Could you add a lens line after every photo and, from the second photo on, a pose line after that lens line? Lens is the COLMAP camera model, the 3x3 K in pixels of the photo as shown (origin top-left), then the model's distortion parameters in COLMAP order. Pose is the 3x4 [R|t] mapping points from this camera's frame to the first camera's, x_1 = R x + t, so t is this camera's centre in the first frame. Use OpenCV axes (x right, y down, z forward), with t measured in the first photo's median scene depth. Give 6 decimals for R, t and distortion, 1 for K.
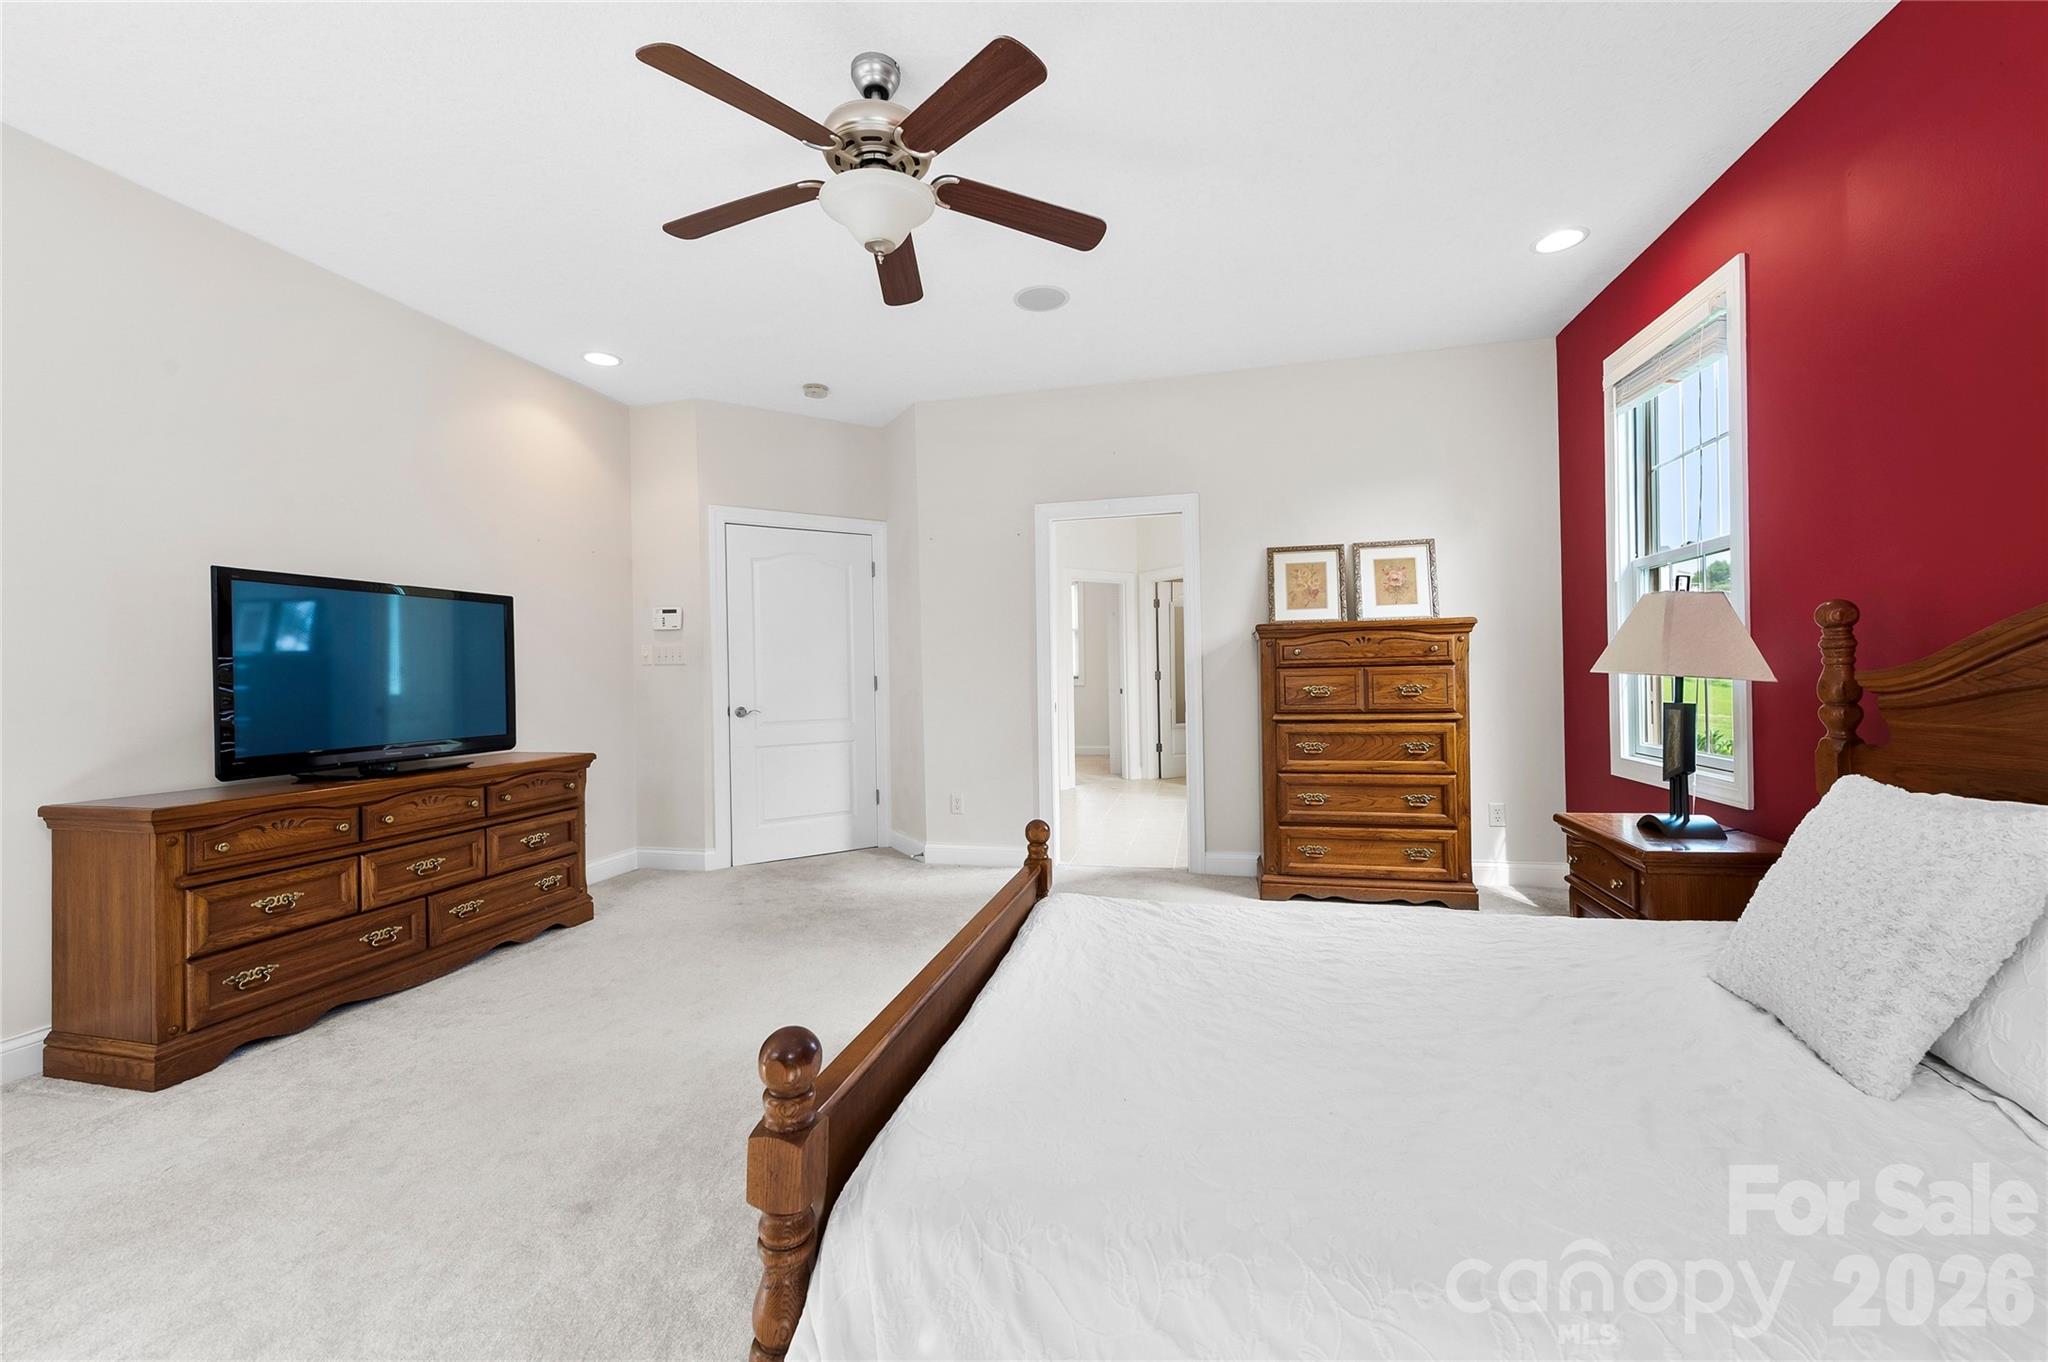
lens RADIAL K [[806.2, 0, 1019.1], [0, 806.2, 679.8], [0, 0, 1]] dist [0.004310, -0.002244]
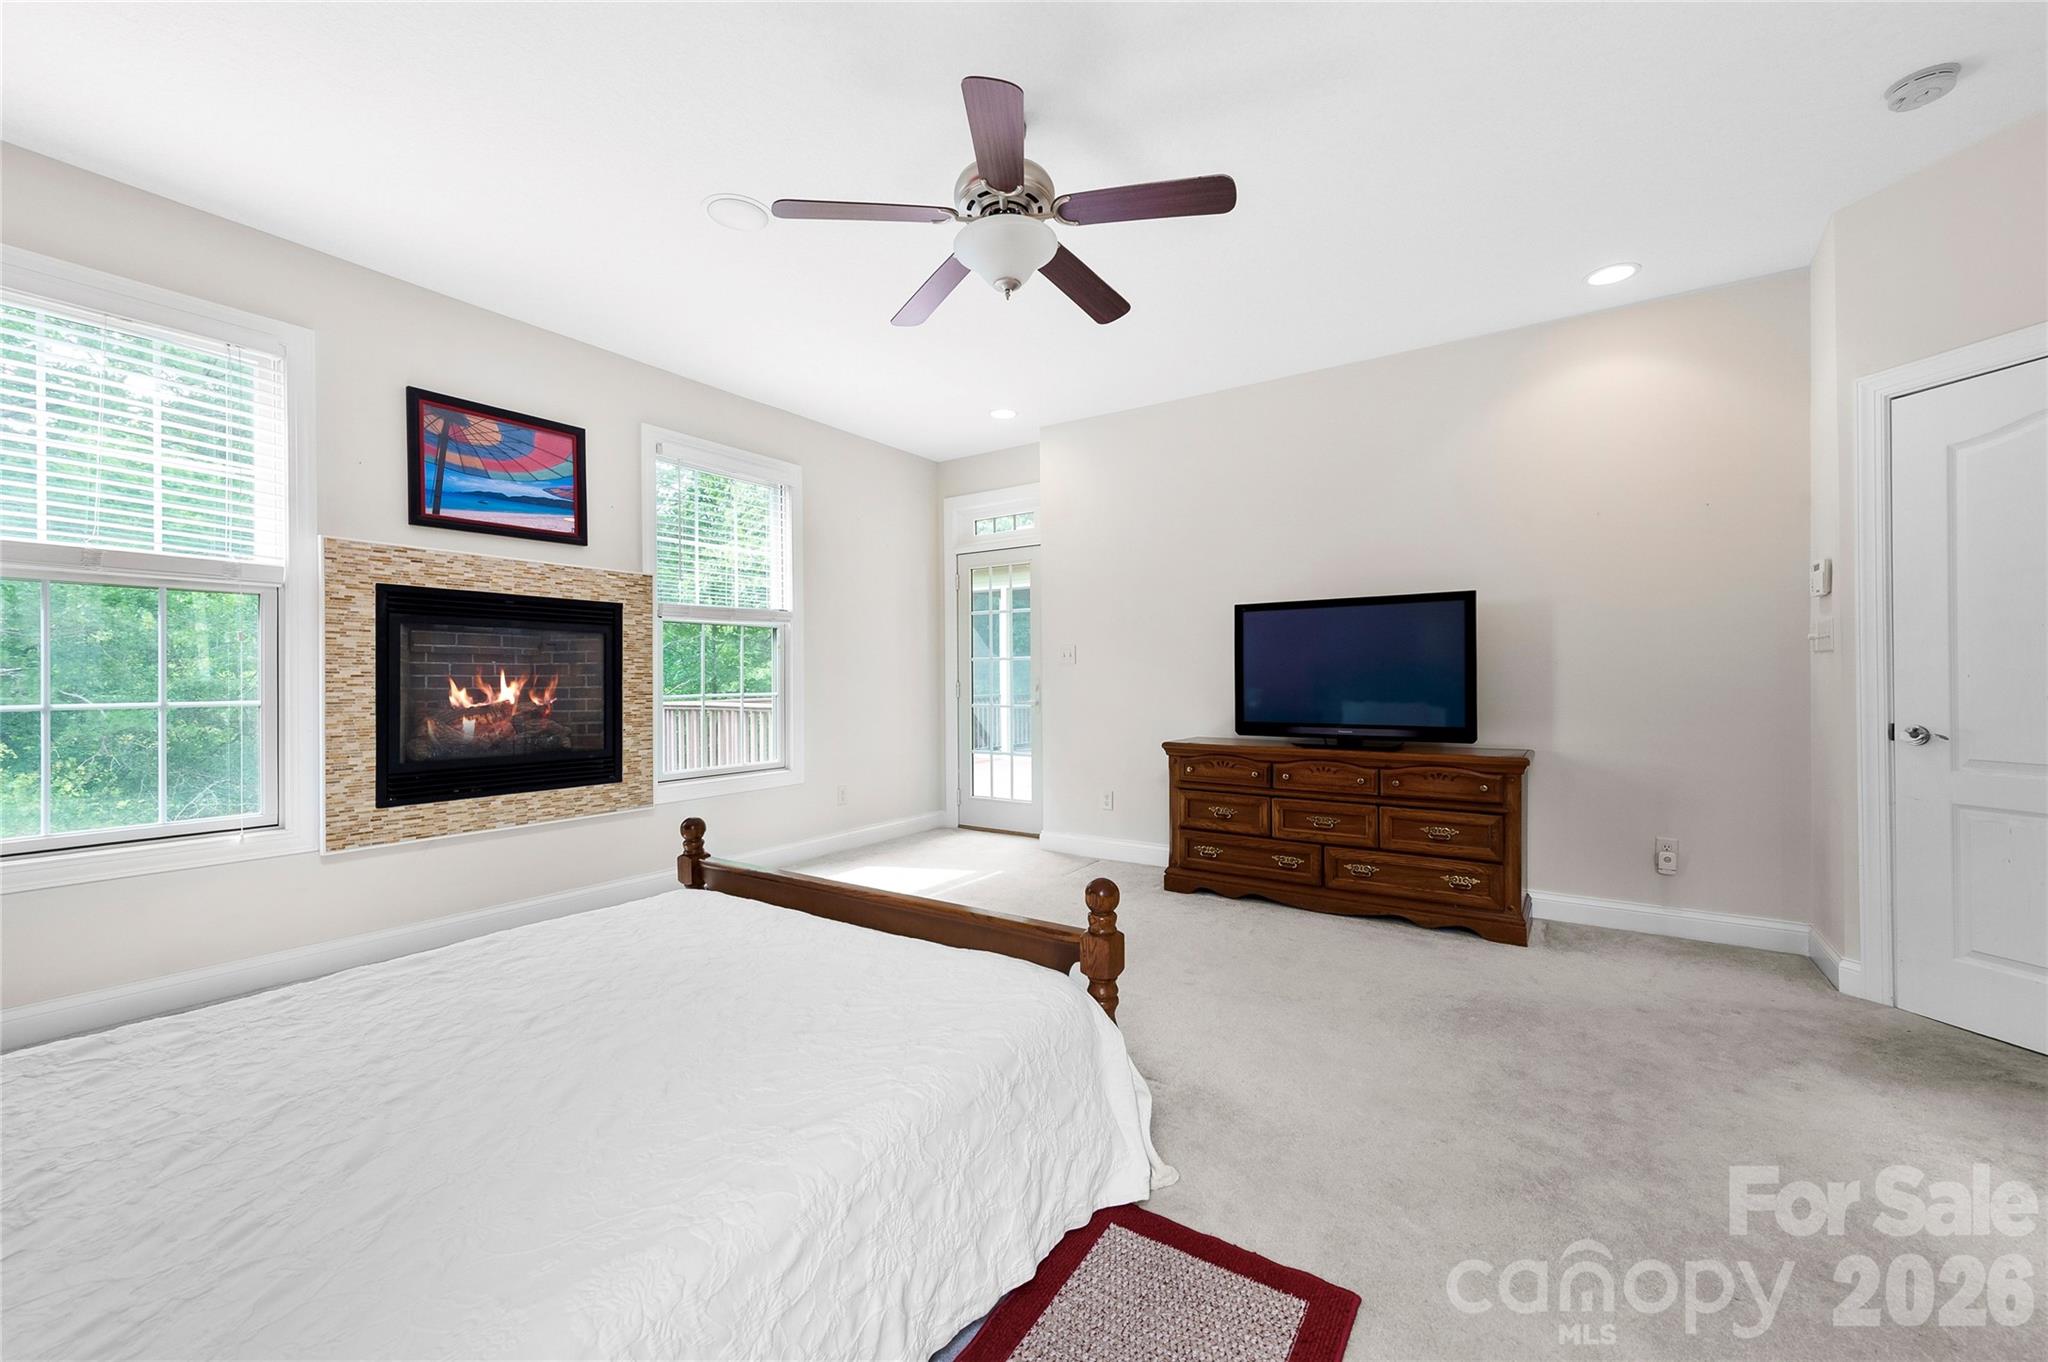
lens RADIAL K [[806.2, 0, 1033.9], [0, 806.2, 681.1], [0, 0, 1]] dist [0.004310, -0.002244]
pose [[-0.337661, 0.018752, -0.941081, 0.533479], [0.003308, 0.999819, 0.018736, -0.012322], [0.941262, 0.003214, -0.337662, 0.886380]]
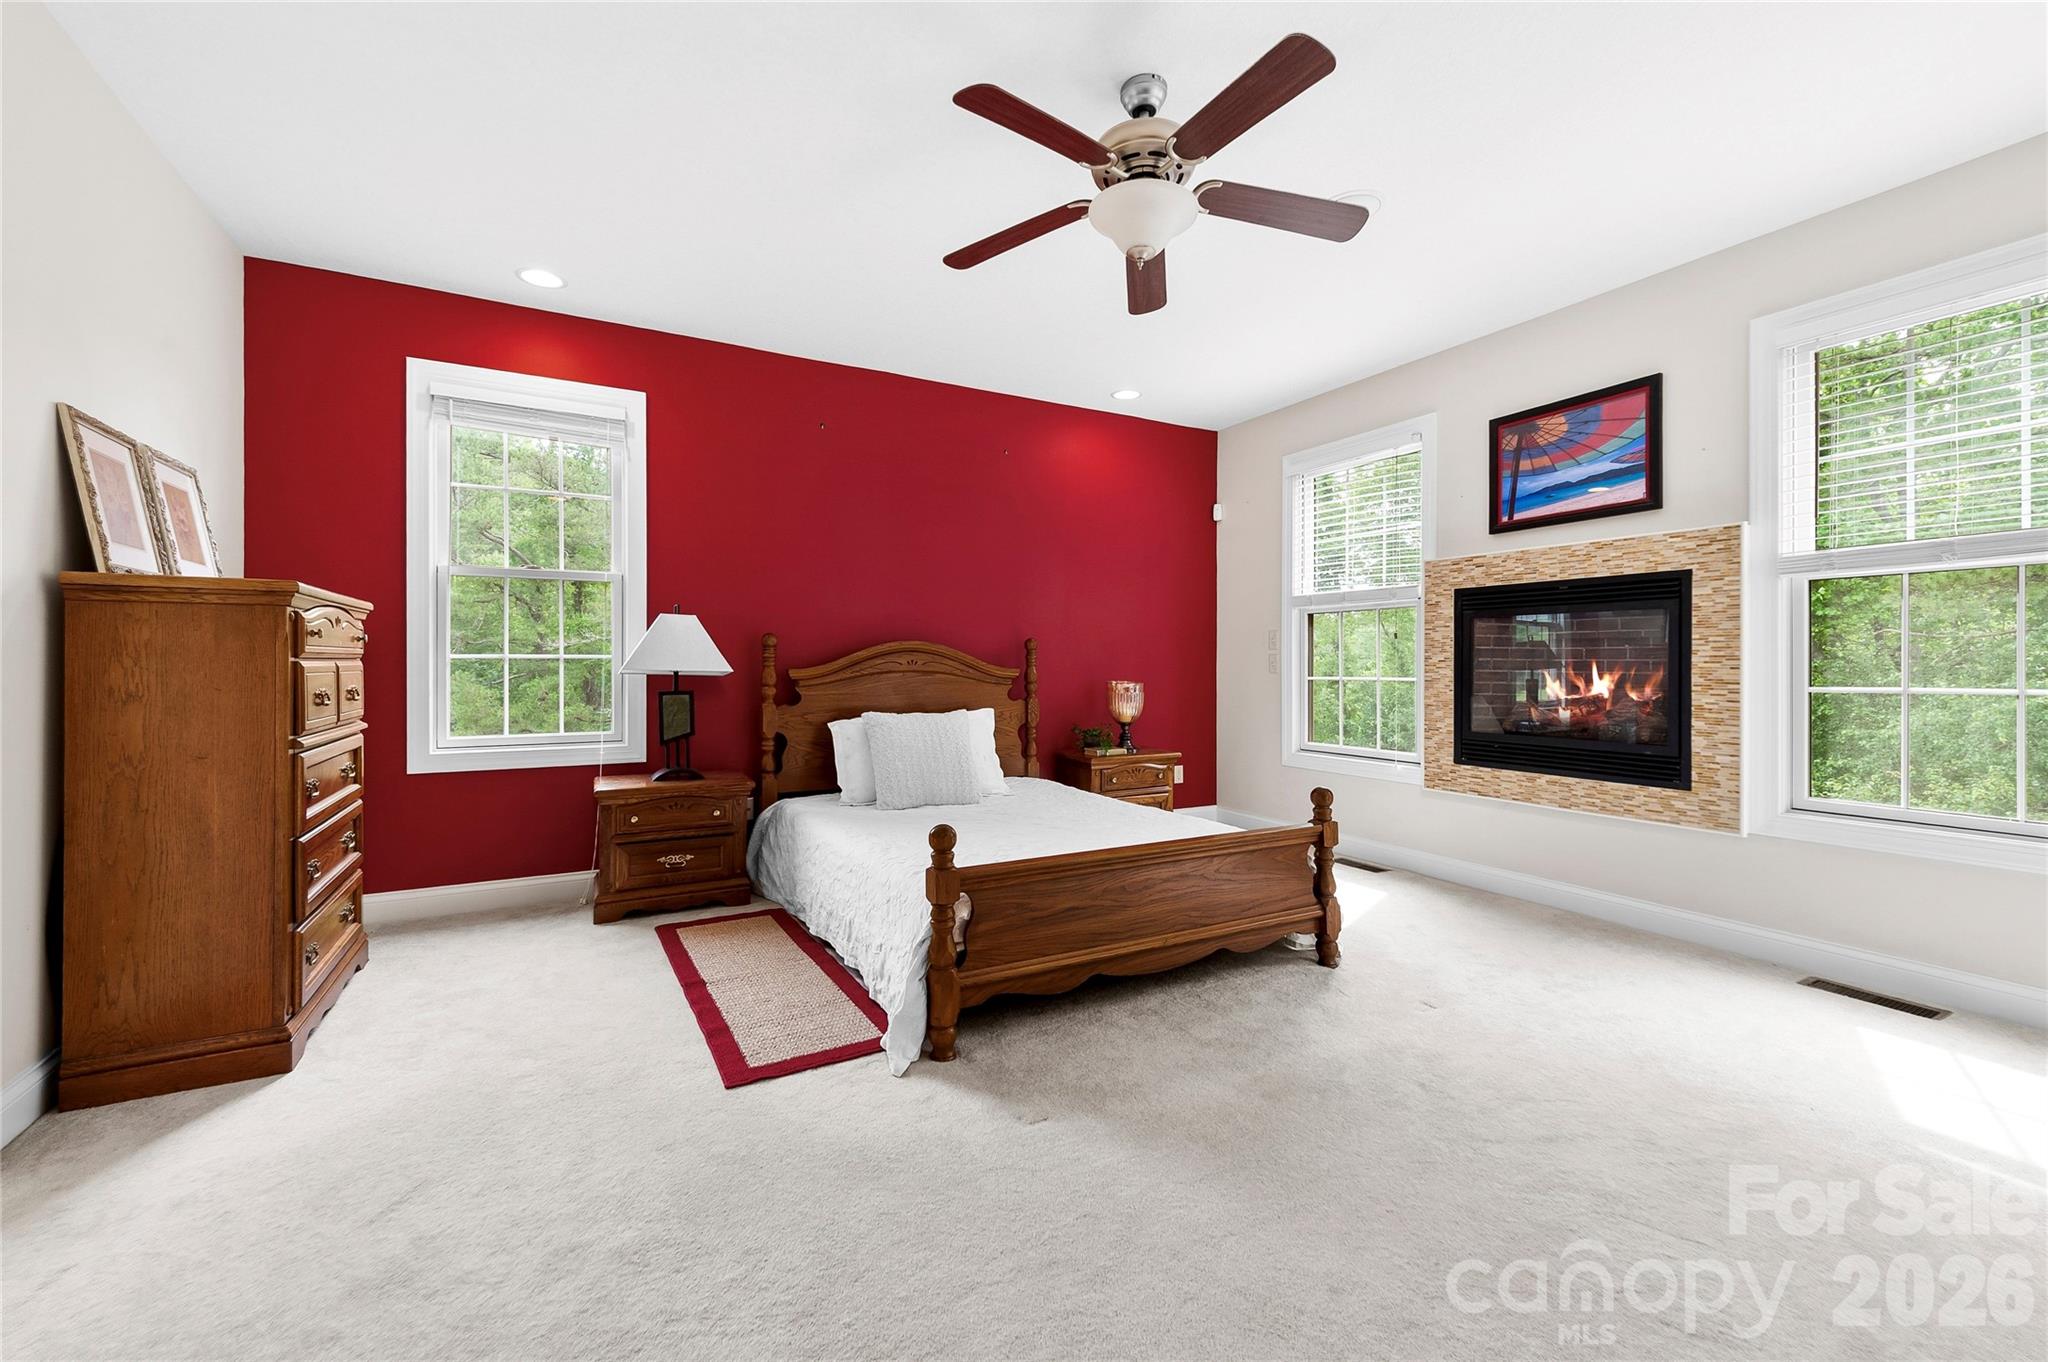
lens RADIAL K [[806.2, 0, 1030.3], [0, 806.2, 670.9], [0, 0, 1]] dist [0.004310, -0.002244]
pose [[-0.683158, 0.009299, 0.730211, -0.511172], [0.010975, 0.999937, -0.002466, 0.007161], [-0.730188, 0.006329, -0.683217, 1.132871]]
